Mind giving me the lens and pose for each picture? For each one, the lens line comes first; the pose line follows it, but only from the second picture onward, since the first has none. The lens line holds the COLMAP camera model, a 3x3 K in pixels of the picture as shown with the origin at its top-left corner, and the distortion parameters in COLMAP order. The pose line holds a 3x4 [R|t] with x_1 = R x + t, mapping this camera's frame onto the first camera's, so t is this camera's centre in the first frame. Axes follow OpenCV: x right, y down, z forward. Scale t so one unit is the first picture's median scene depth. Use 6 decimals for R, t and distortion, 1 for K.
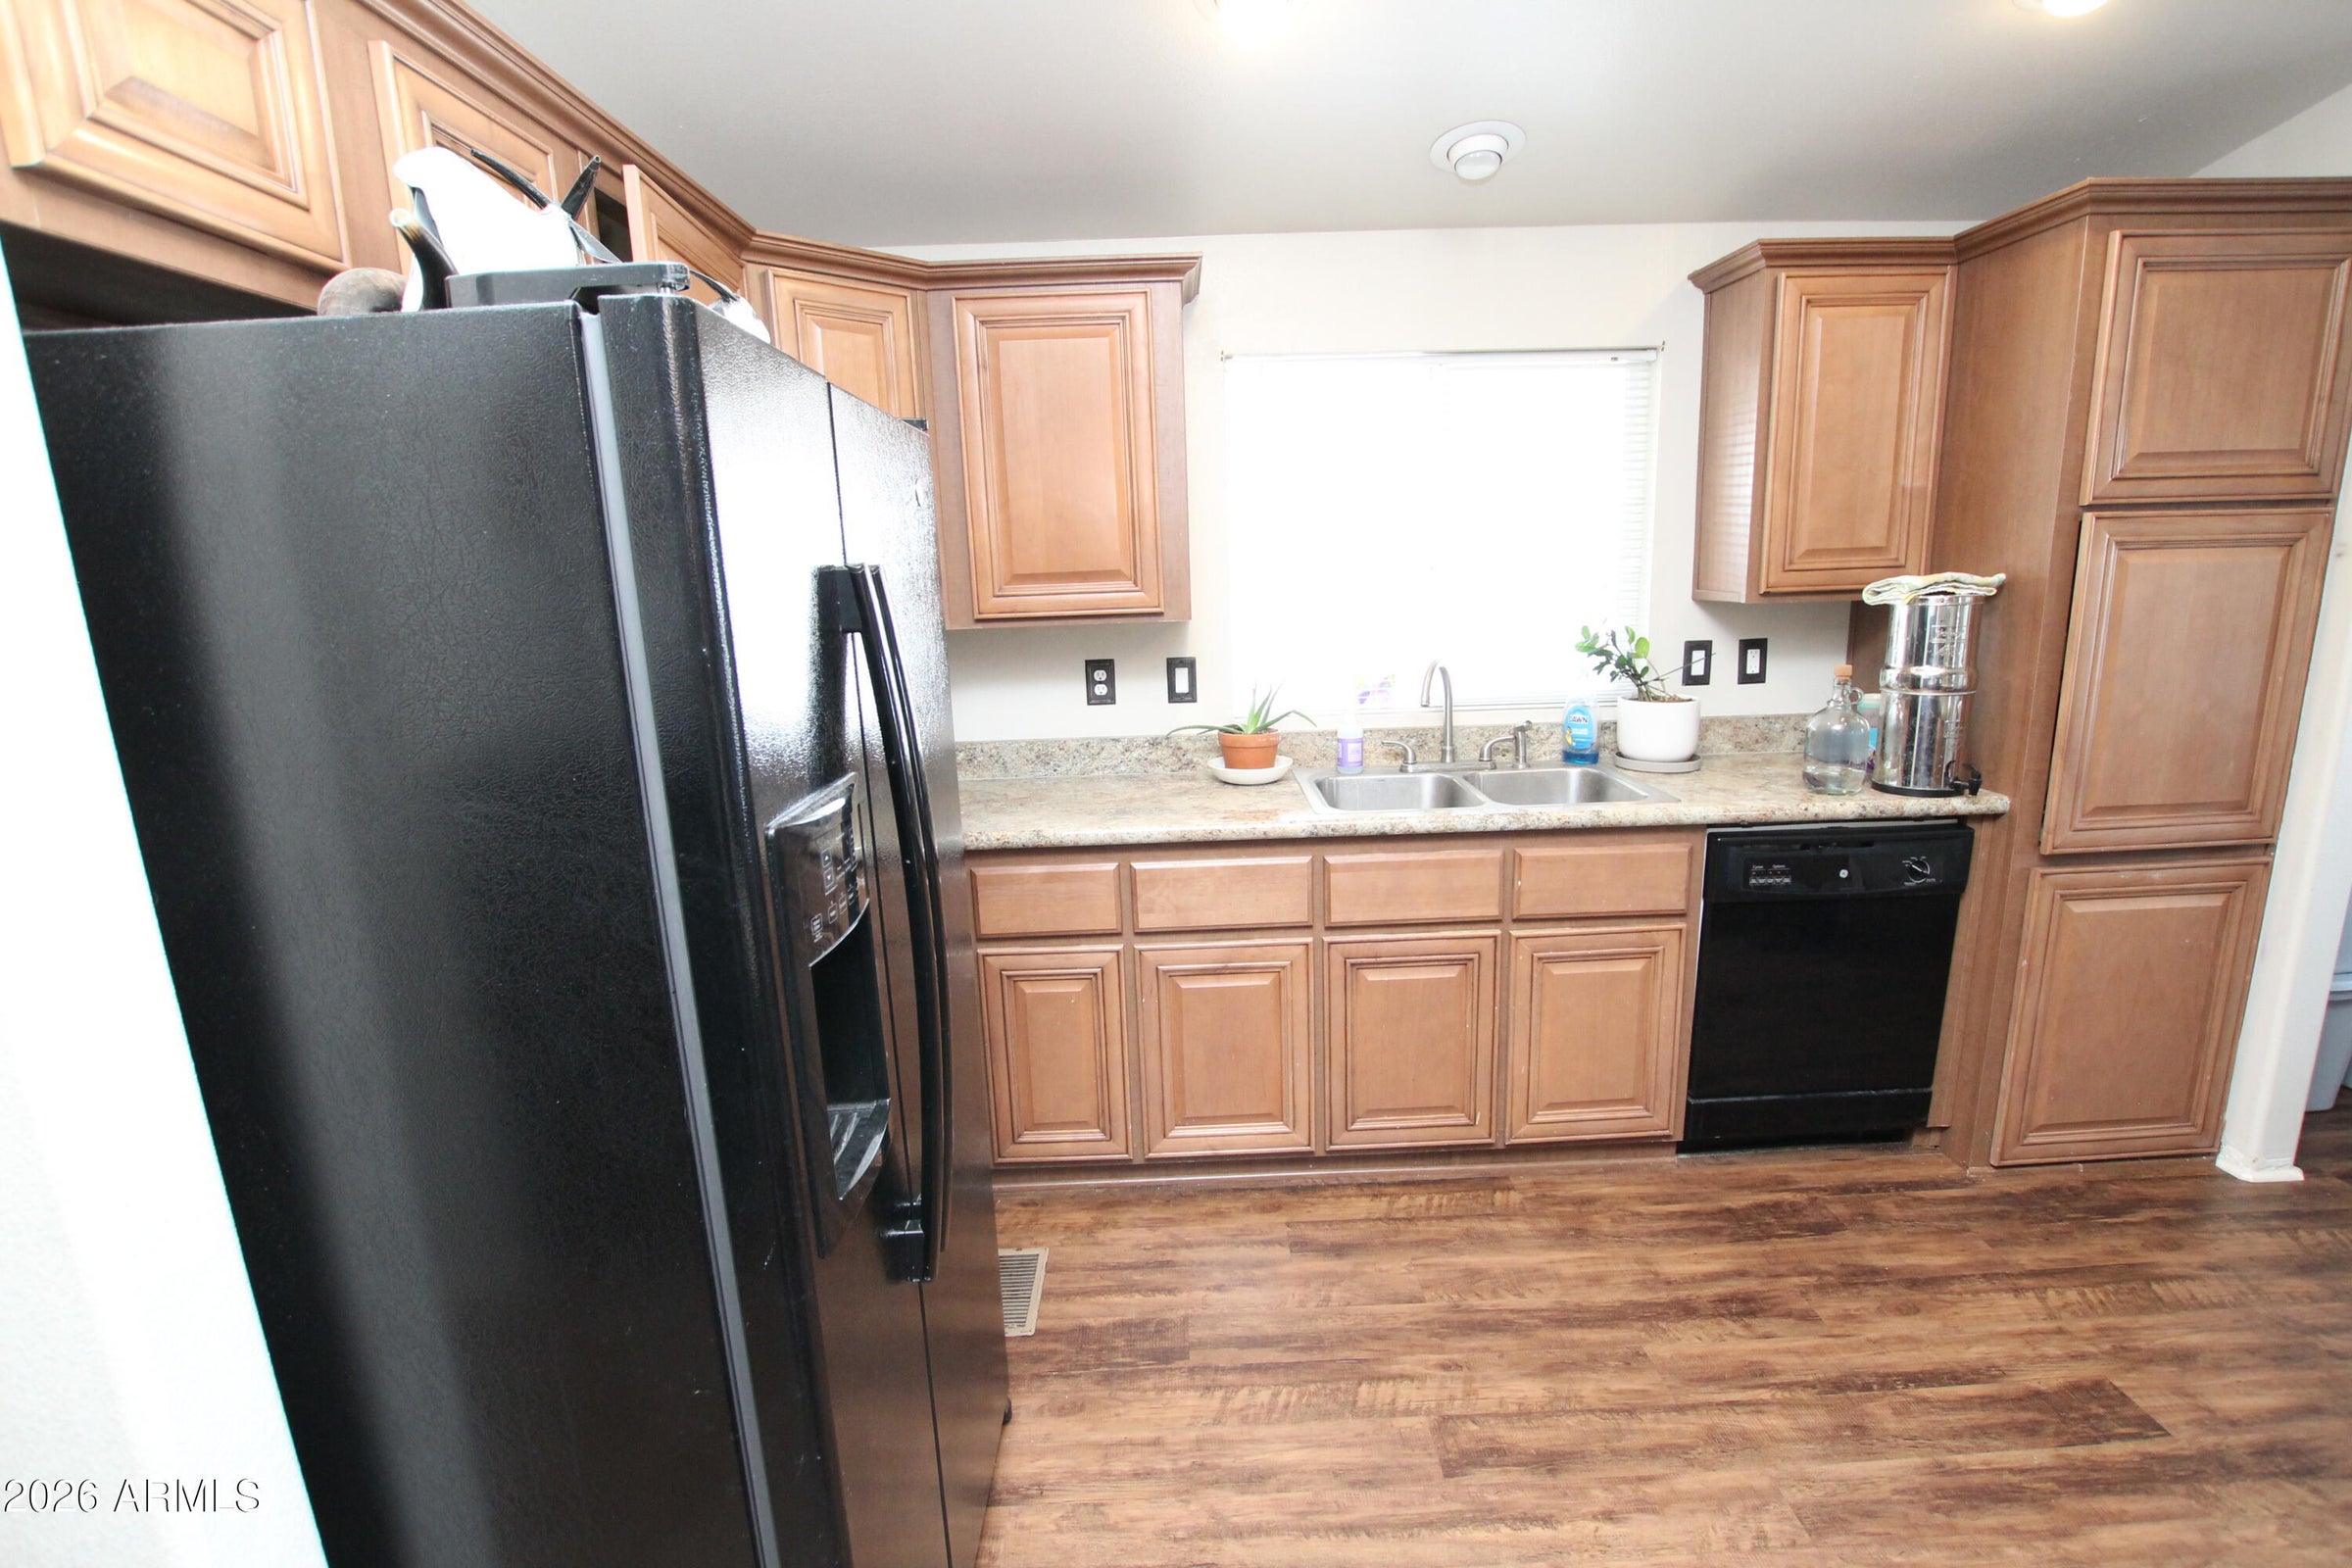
lens RADIAL K [[1092.0, 0, 1189.9], [0, 1092.0, 786.0], [0, 0, 1]] dist [-0.027951, 0.000294]
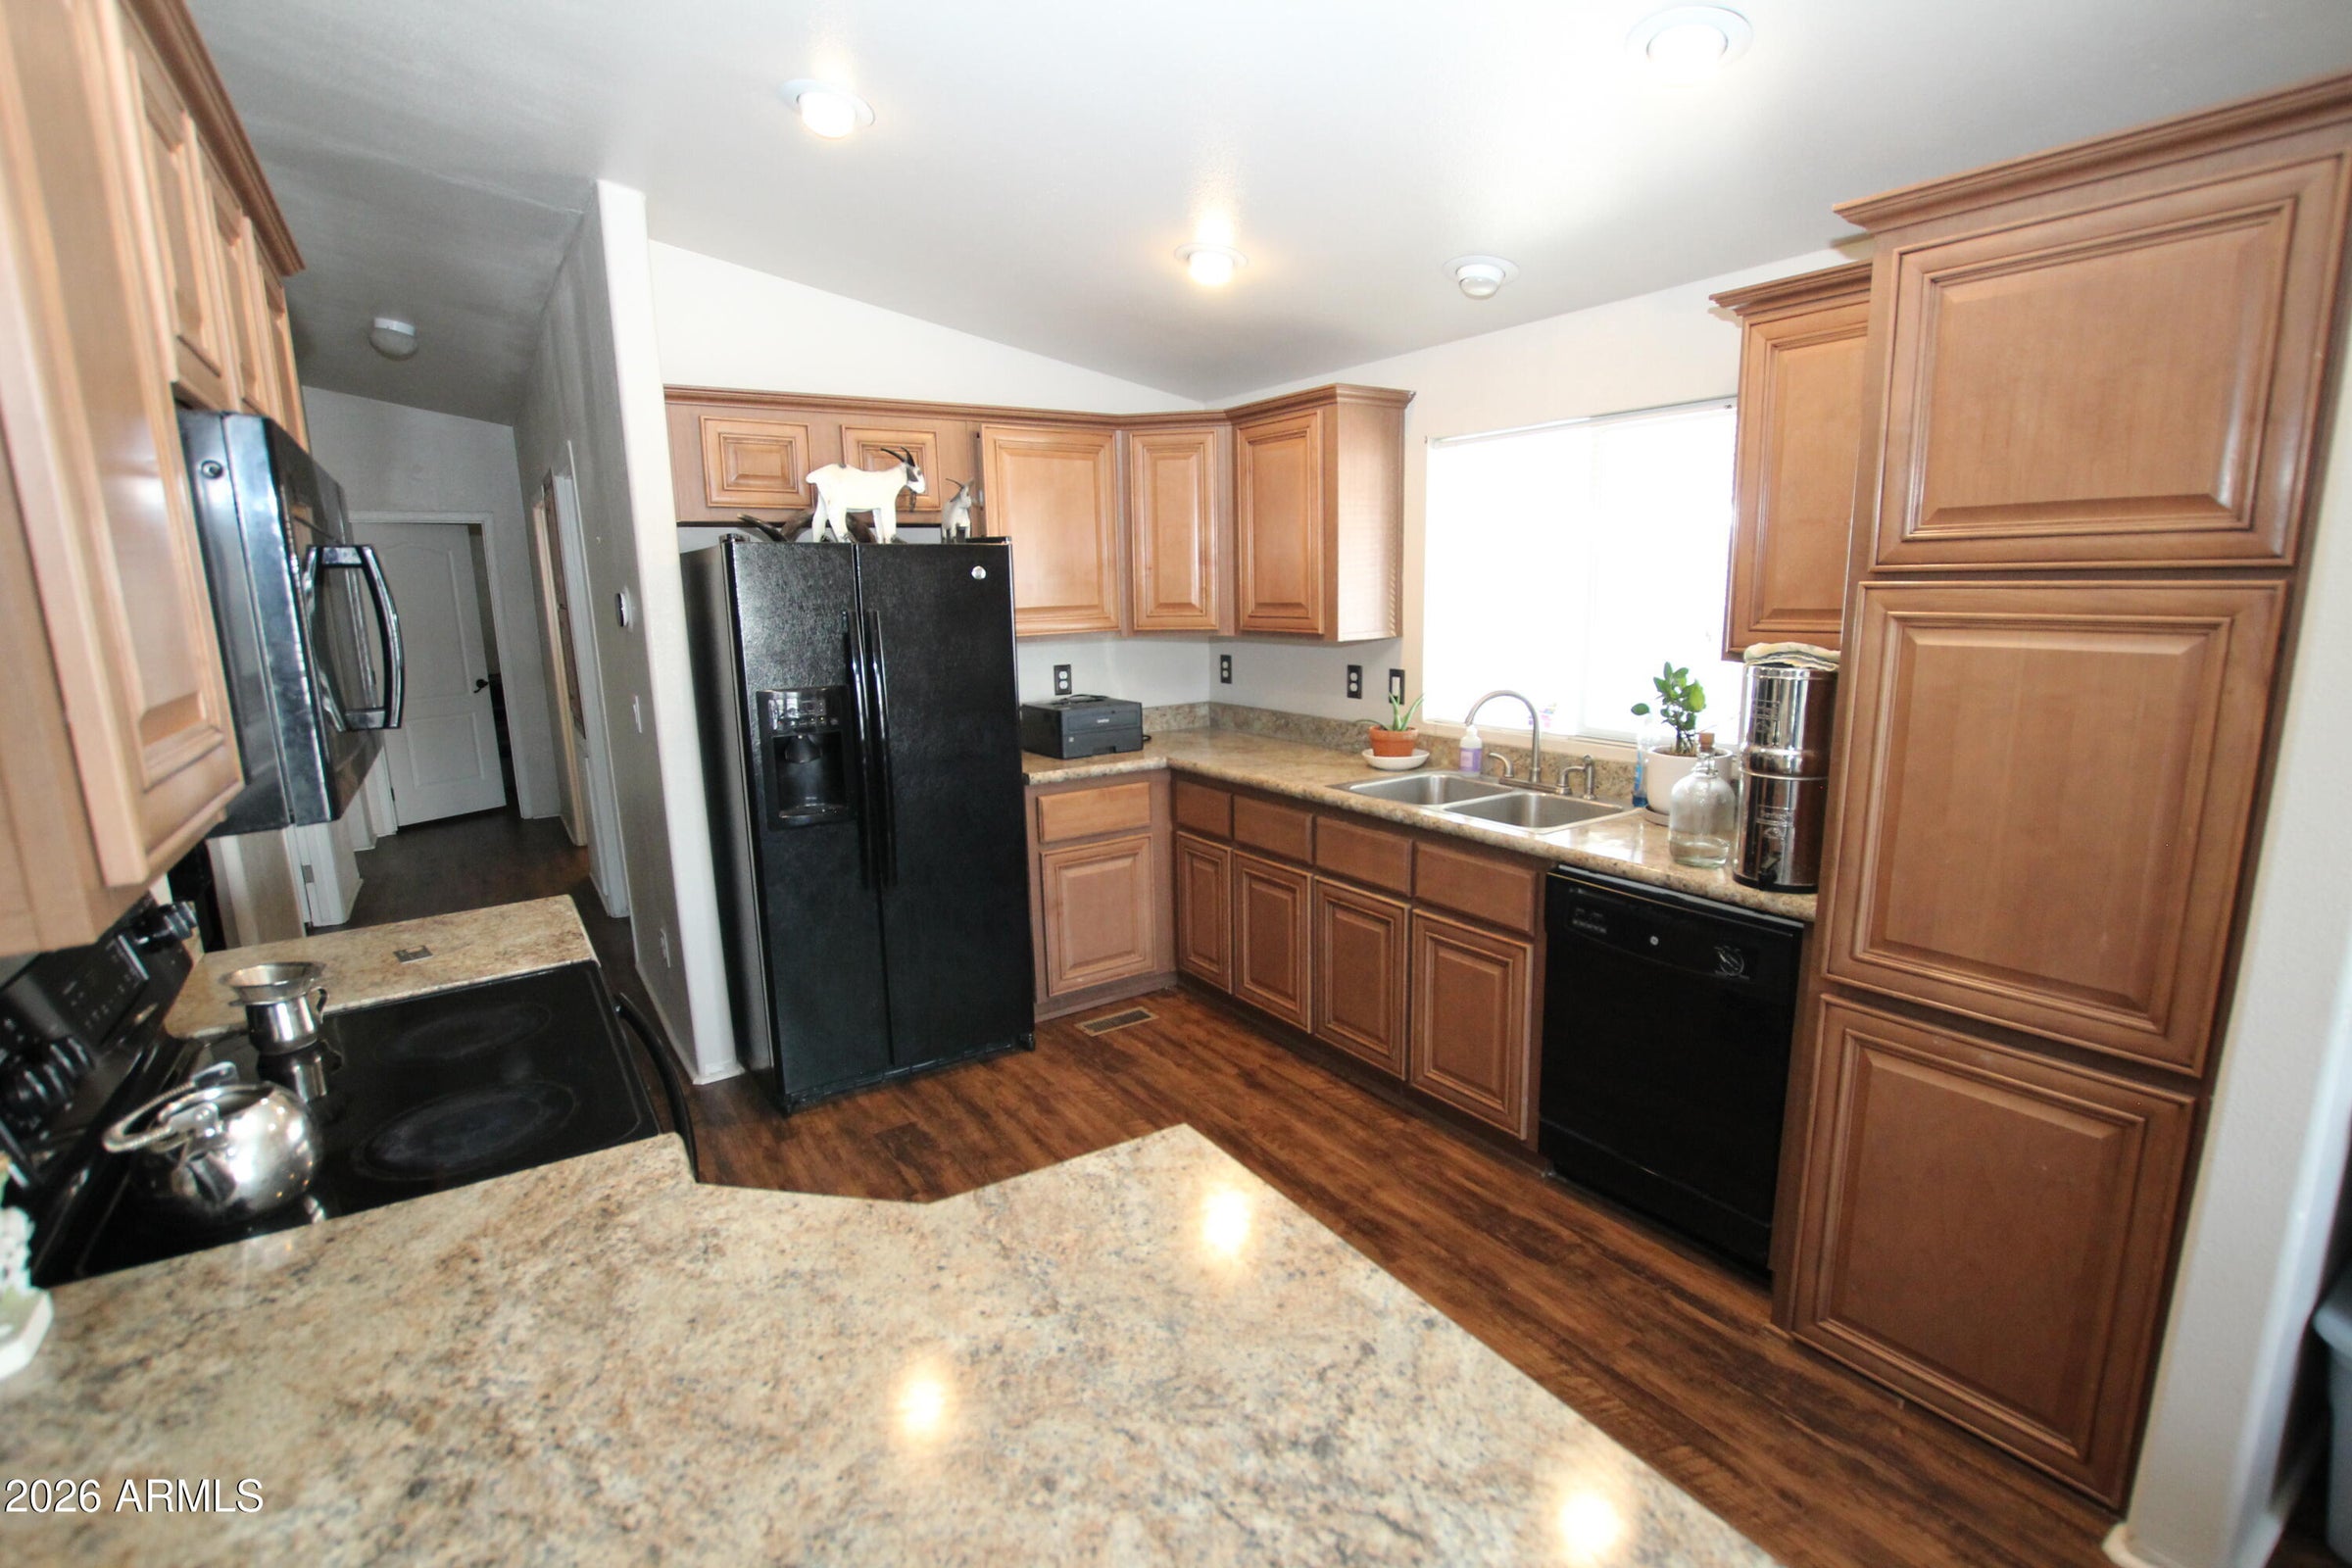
lens RADIAL K [[1092.0, 0, 1197.8], [0, 1092.0, 785.0], [0, 0, 1]] dist [-0.027951, 0.000294]
pose [[0.547933, 0.176471, -0.817696, 1.193642], [-0.171760, 0.980402, 0.096490, -0.083216], [0.818699, 0.087577, 0.567505, 0.092761]]
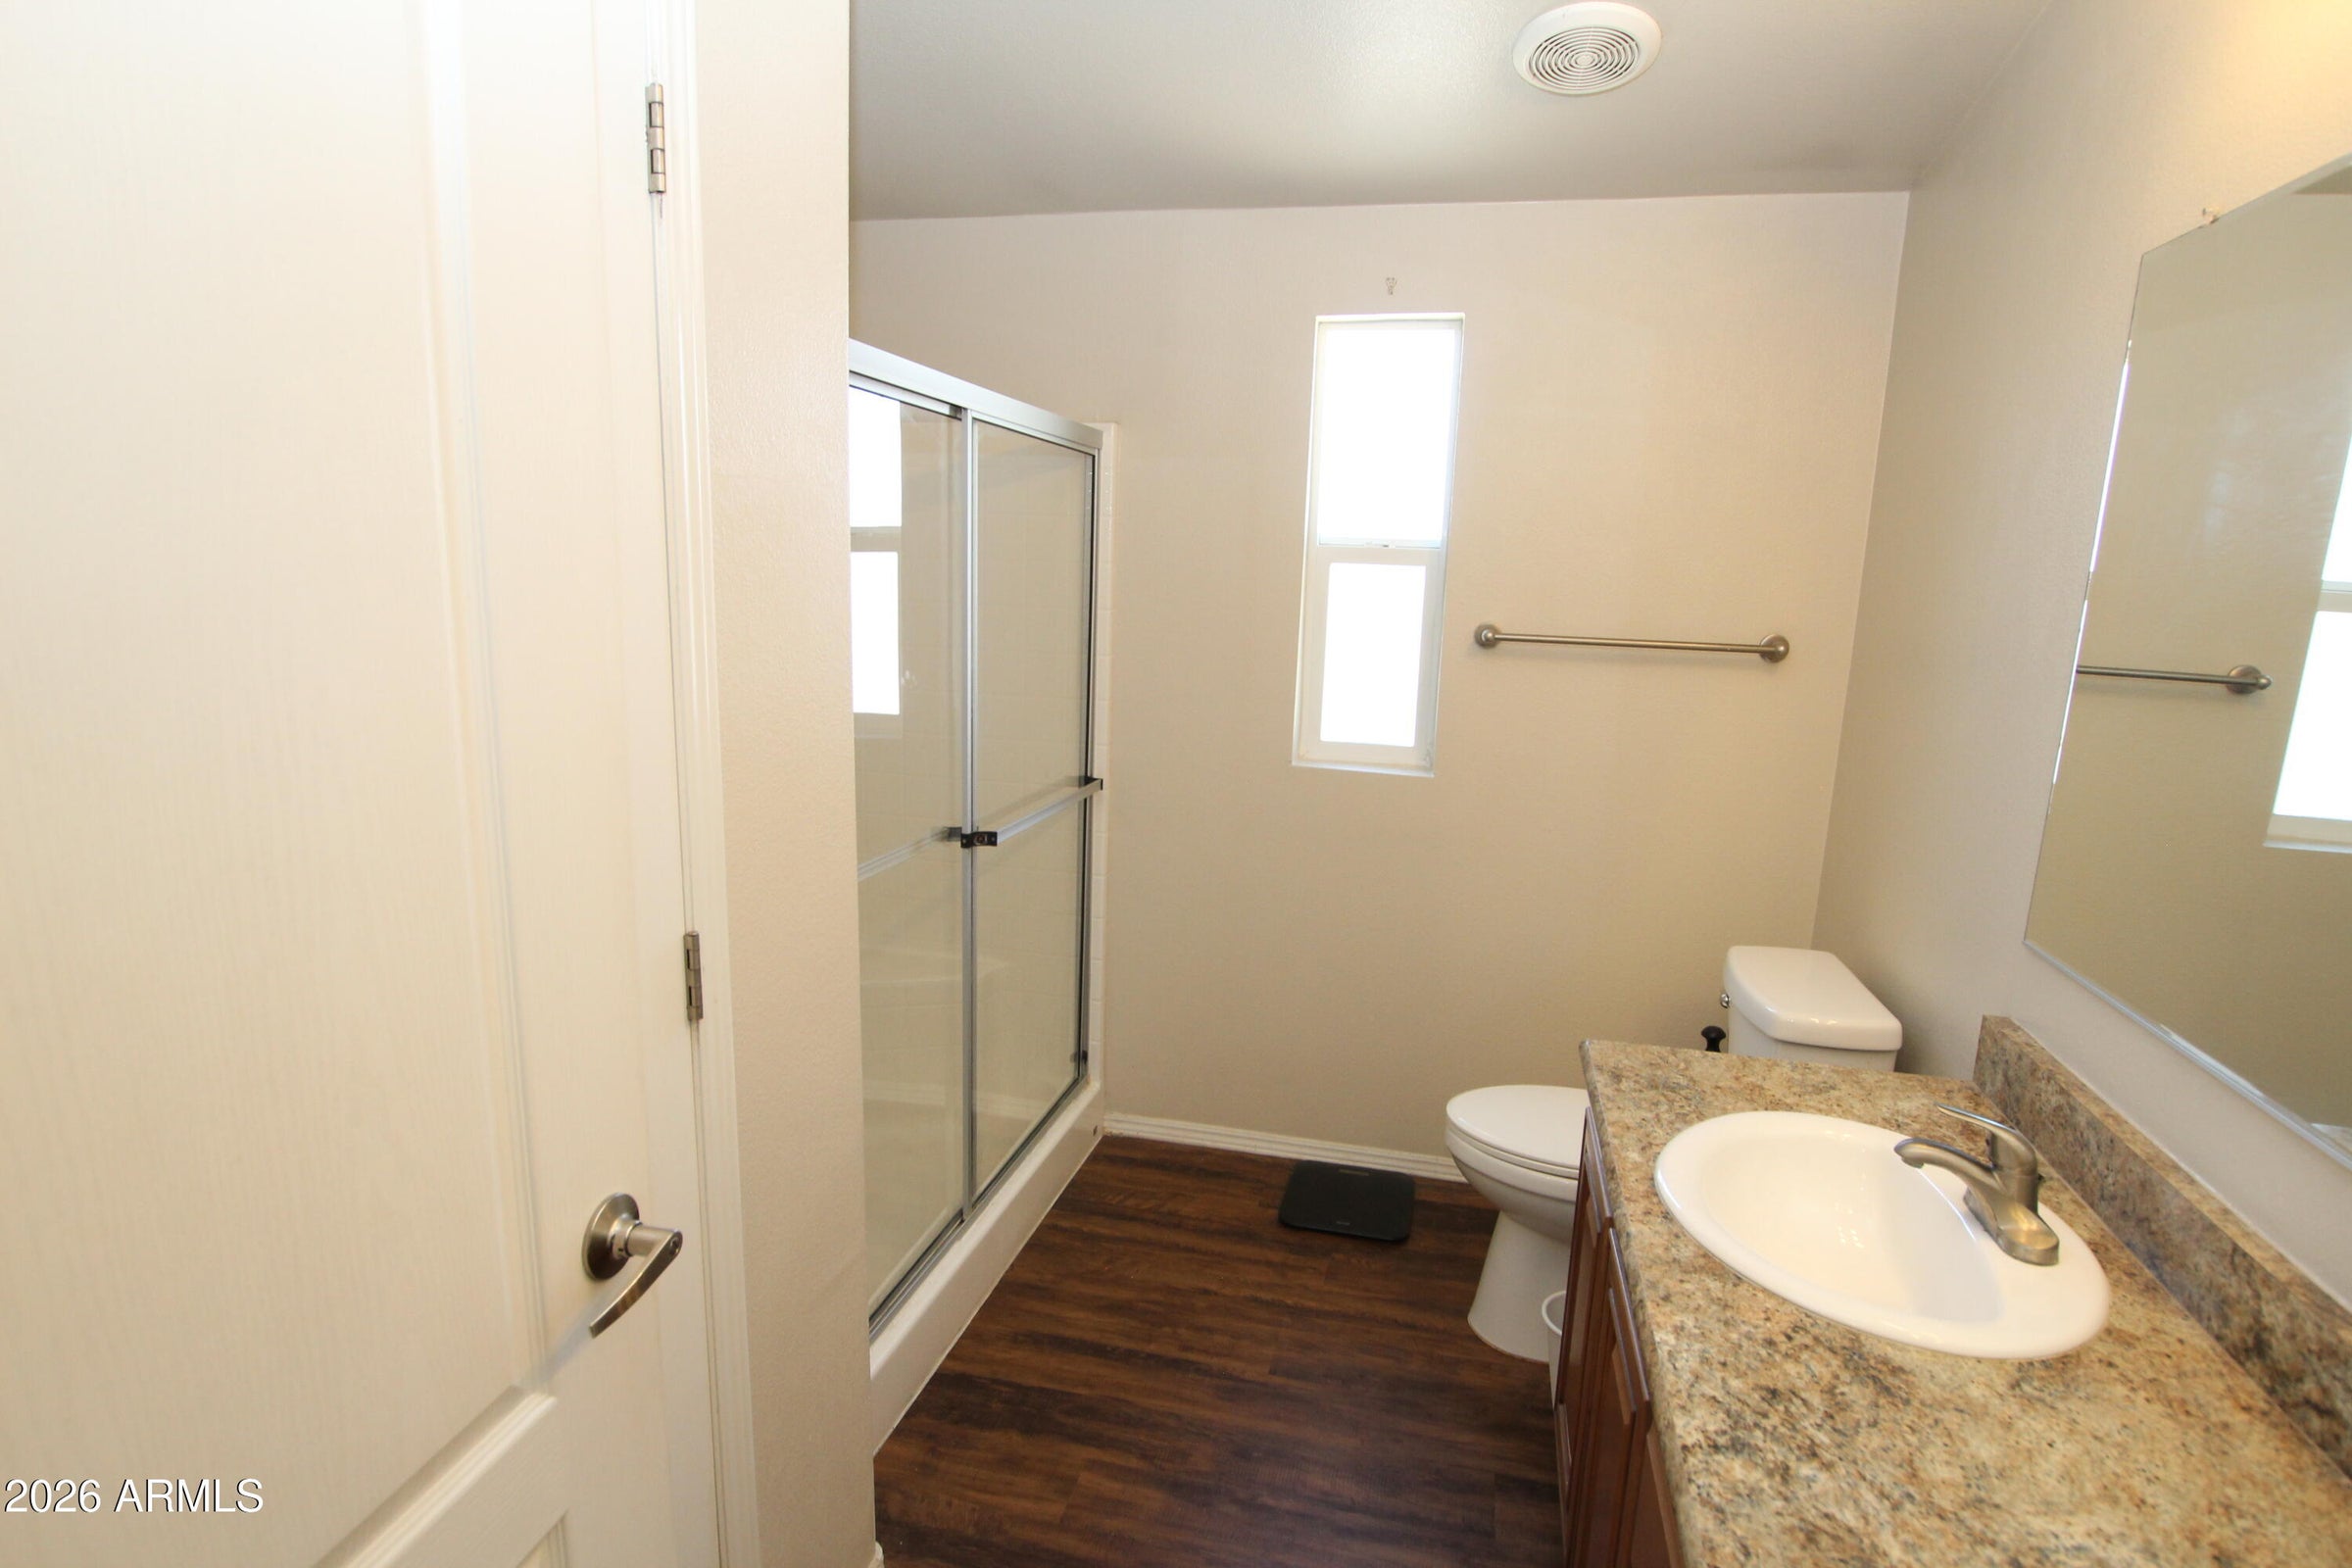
lens RADIAL K [[1203.3, 0, 1182.6], [0, 1203.3, 784.5], [0, 0, 1]] dist [-0.035757, 0.005420]
pose [[0.241173, -0.141388, 0.960128, 0.566495], [0.178166, 0.978966, 0.099408, -0.155945], [-0.953987, 0.147088, 0.261291, 0.375146]]
